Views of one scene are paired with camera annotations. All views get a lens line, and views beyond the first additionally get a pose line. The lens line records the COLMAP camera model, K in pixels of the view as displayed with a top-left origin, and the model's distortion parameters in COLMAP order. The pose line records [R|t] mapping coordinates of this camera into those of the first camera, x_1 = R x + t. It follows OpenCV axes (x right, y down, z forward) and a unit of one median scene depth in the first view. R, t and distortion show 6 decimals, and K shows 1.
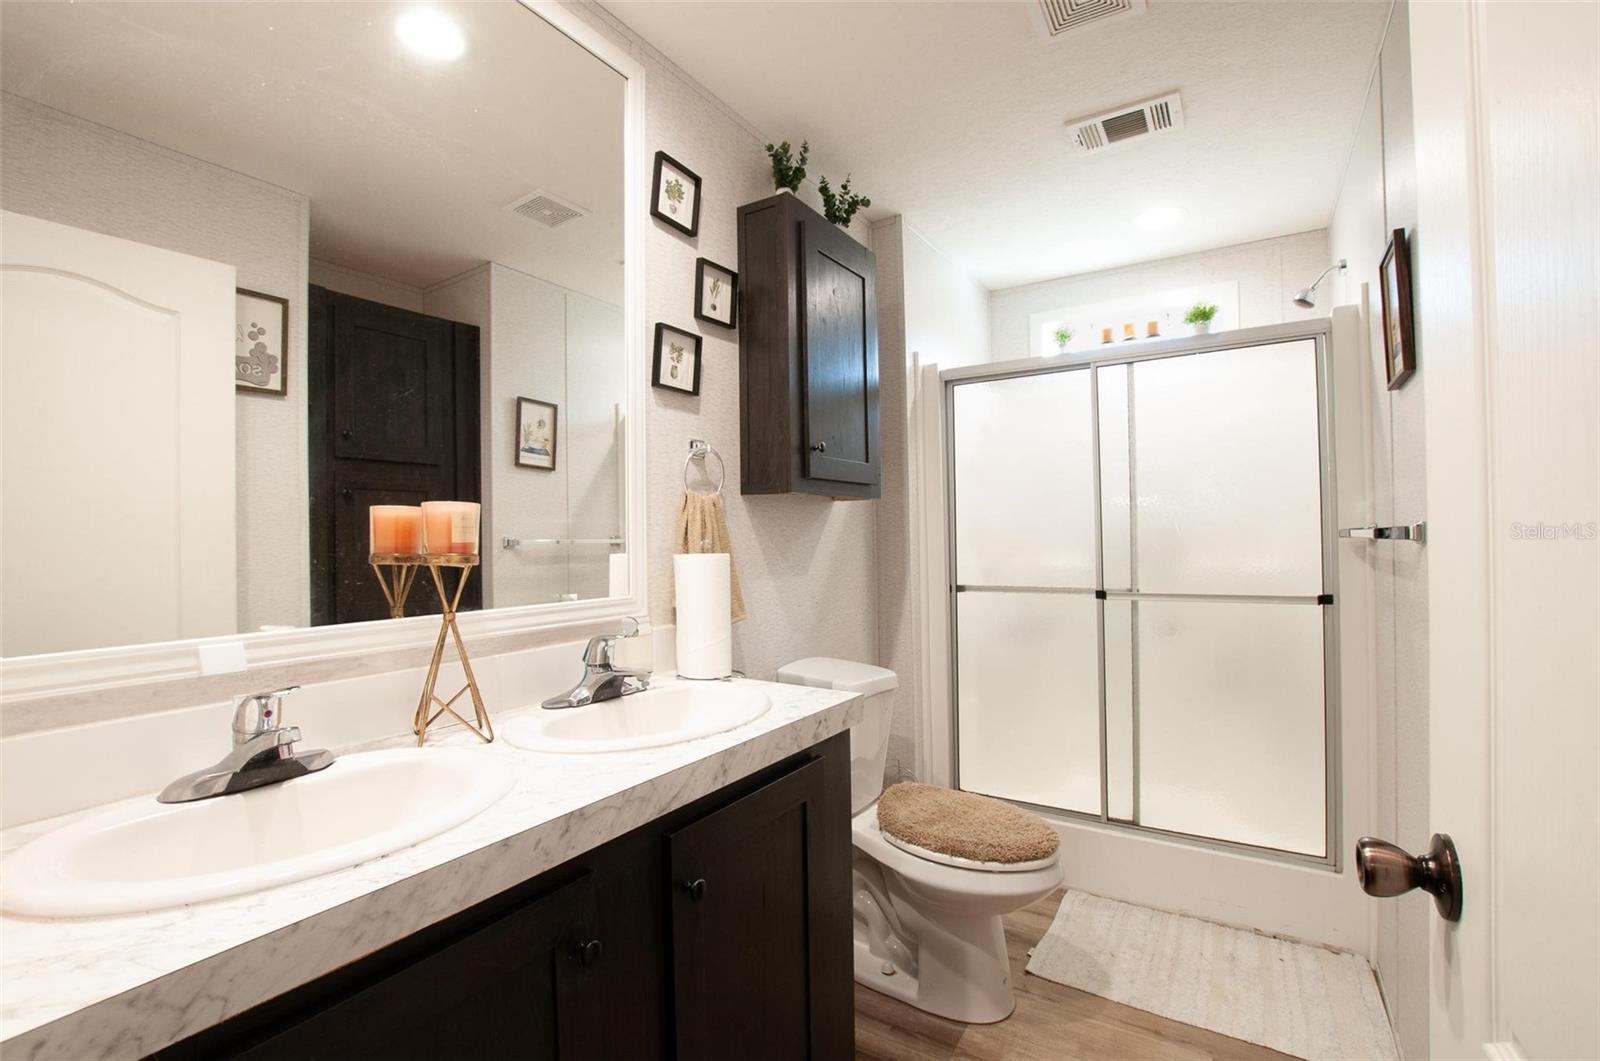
lens RADIAL K [[709.3, 0, 798.7], [0, 709.3, 544.9], [0, 0, 1]] dist [-0.029292, 0.003625]
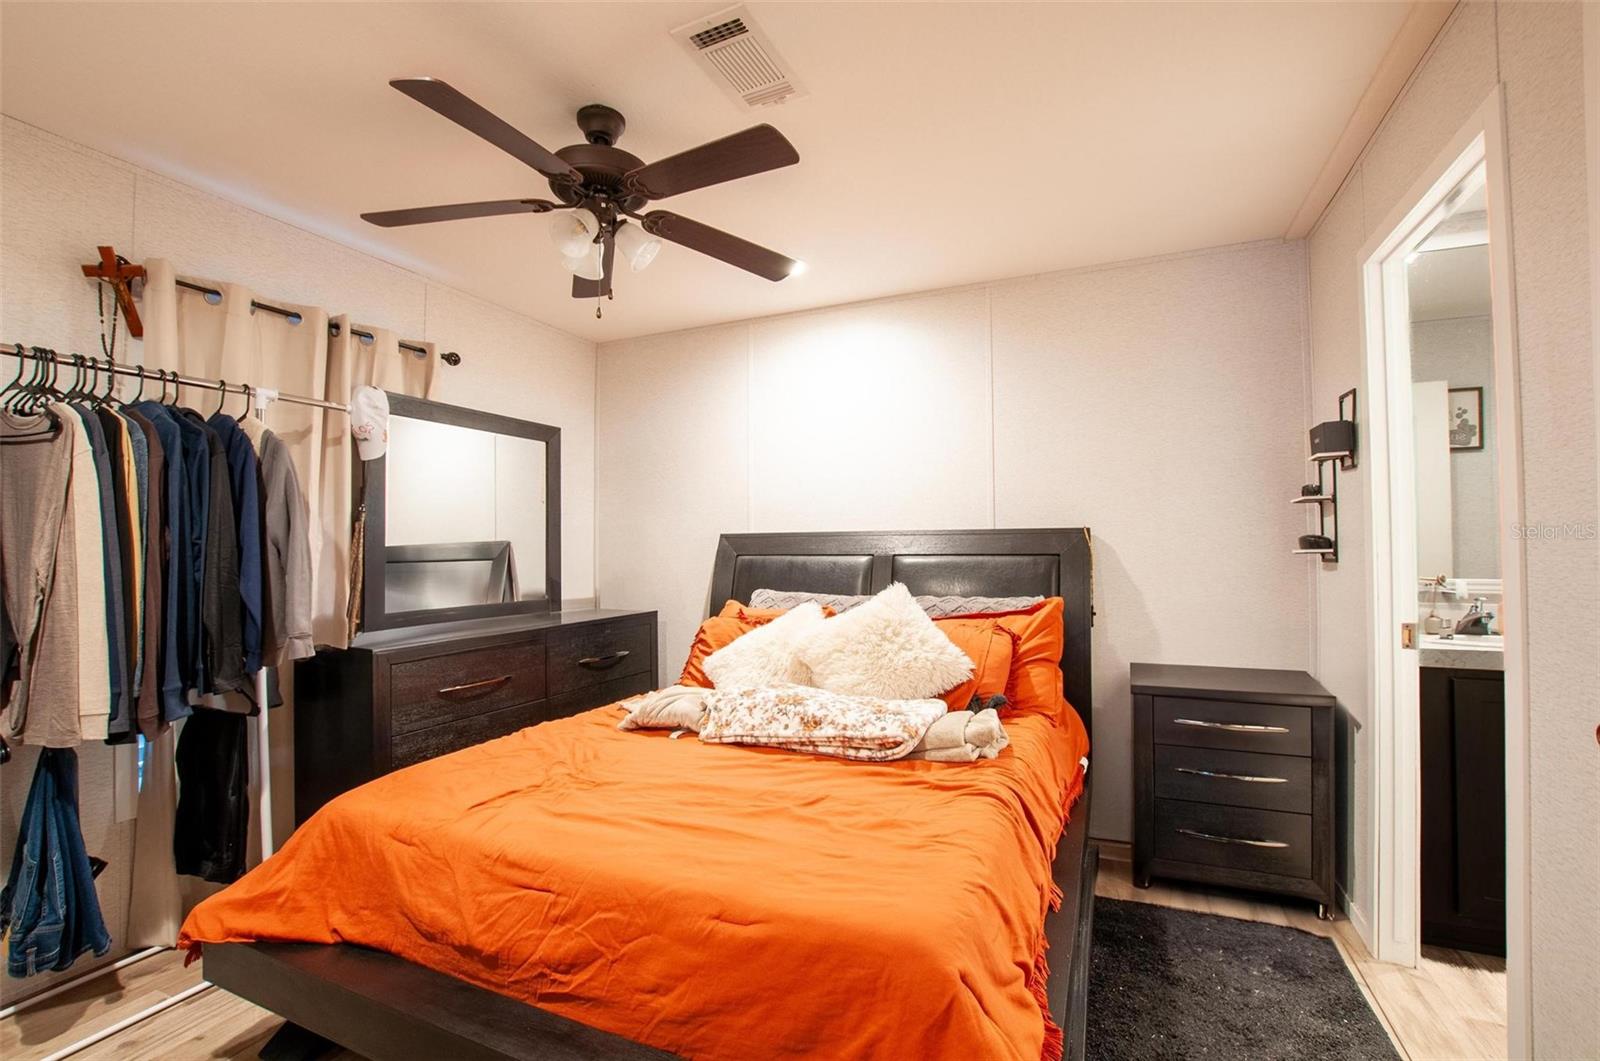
lens RADIAL K [[709.3, 0, 798.9], [0, 709.3, 535.5], [0, 0, 1]] dist [-0.029292, 0.003625]
pose [[0.158178, -0.015572, -0.987288, 0.360530], [0.003601, 0.999878, -0.015193, 0.003465], [0.987404, -0.001152, 0.158214, -0.497630]]
